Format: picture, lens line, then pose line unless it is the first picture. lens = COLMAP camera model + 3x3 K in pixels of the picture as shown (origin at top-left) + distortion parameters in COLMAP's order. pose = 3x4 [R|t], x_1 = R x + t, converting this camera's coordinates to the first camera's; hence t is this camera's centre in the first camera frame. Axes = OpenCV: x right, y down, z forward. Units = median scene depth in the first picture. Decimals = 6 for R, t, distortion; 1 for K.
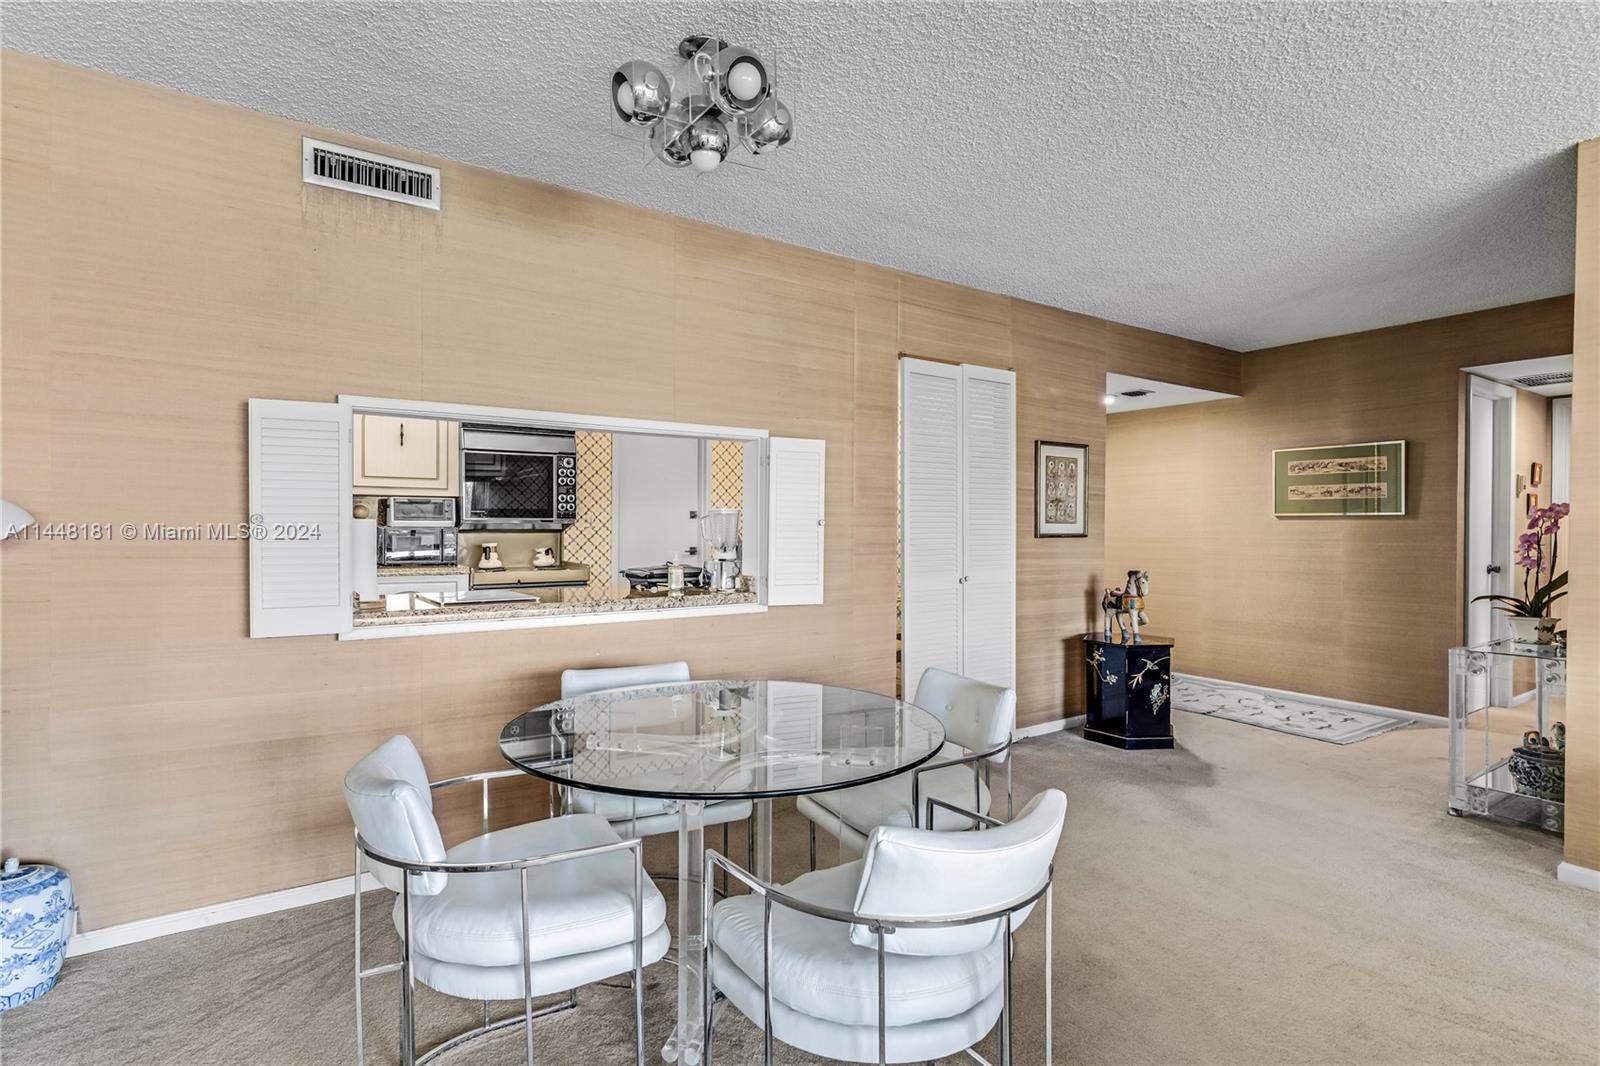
lens RADIAL K [[798.8, 0, 800.0], [0, 798.8, 533.0], [0, 0, 1]] dist [0.004076, 0.001174]
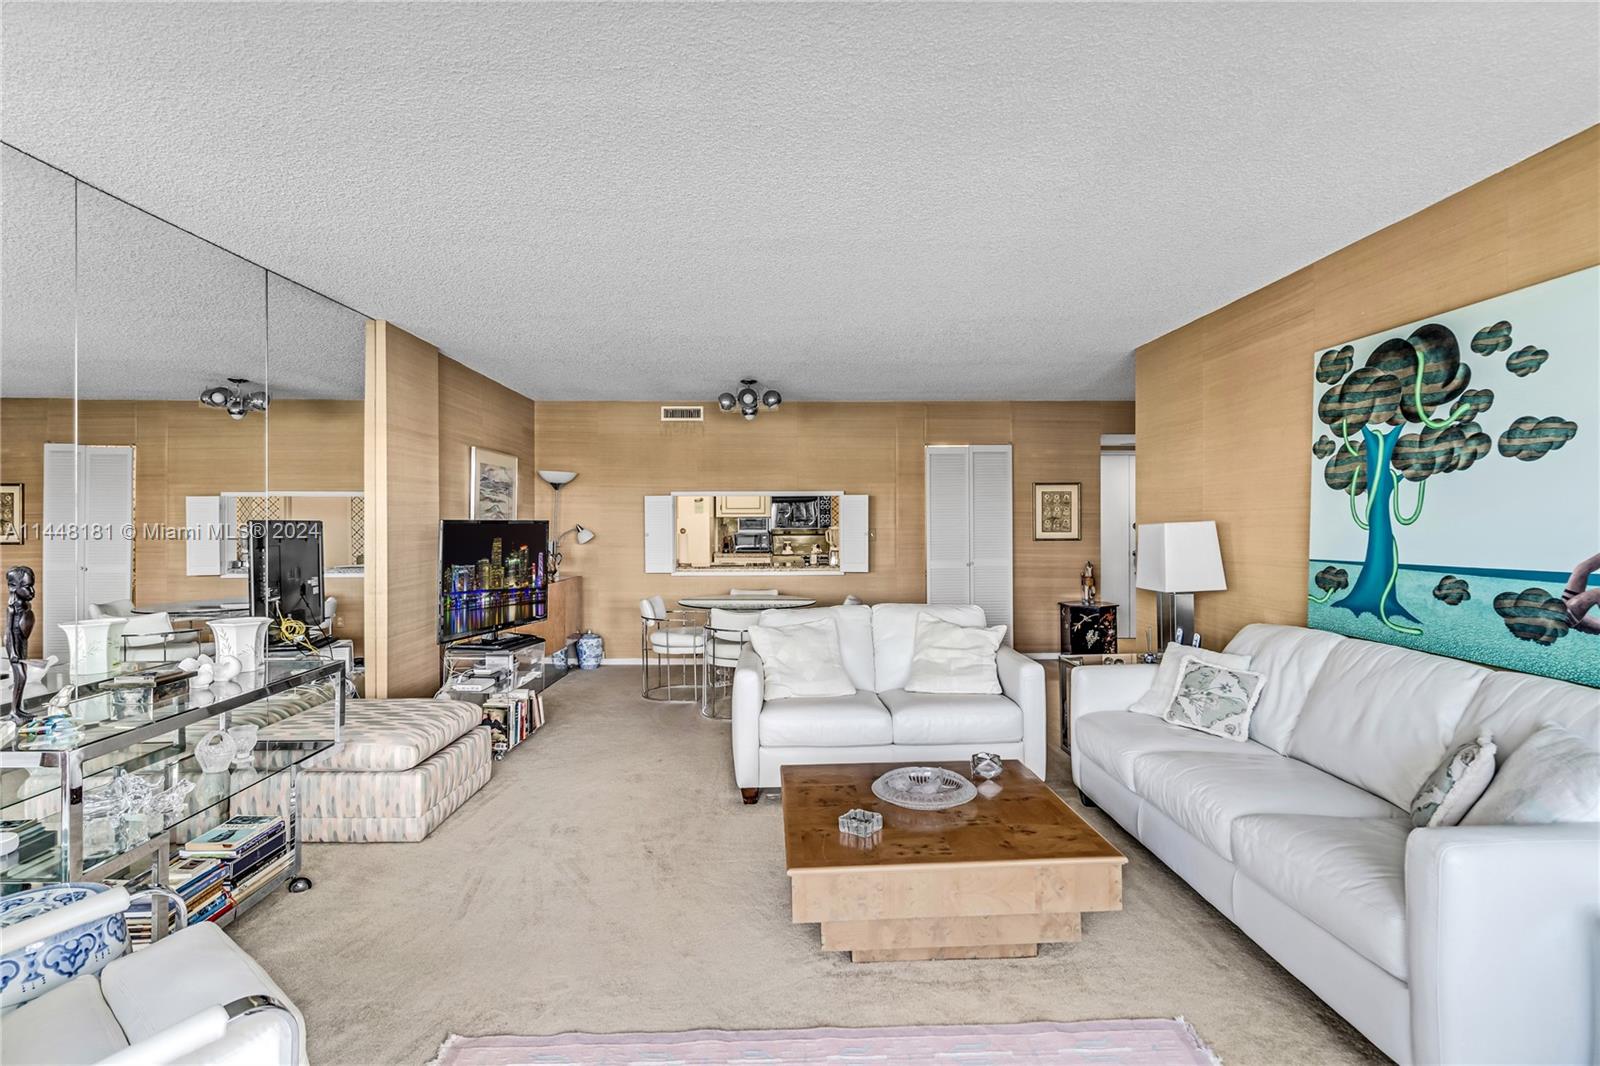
lens RADIAL K [[798.8, 0, 800.0], [0, 798.8, 533.0], [0, 0, 1]] dist [0.004076, 0.001174]
pose [[0.835459, 0.001084, -0.549551, 0.852328], [0.002215, 0.999983, 0.005340, -0.021848], [0.549548, -0.005679, 0.835443, -0.706689]]
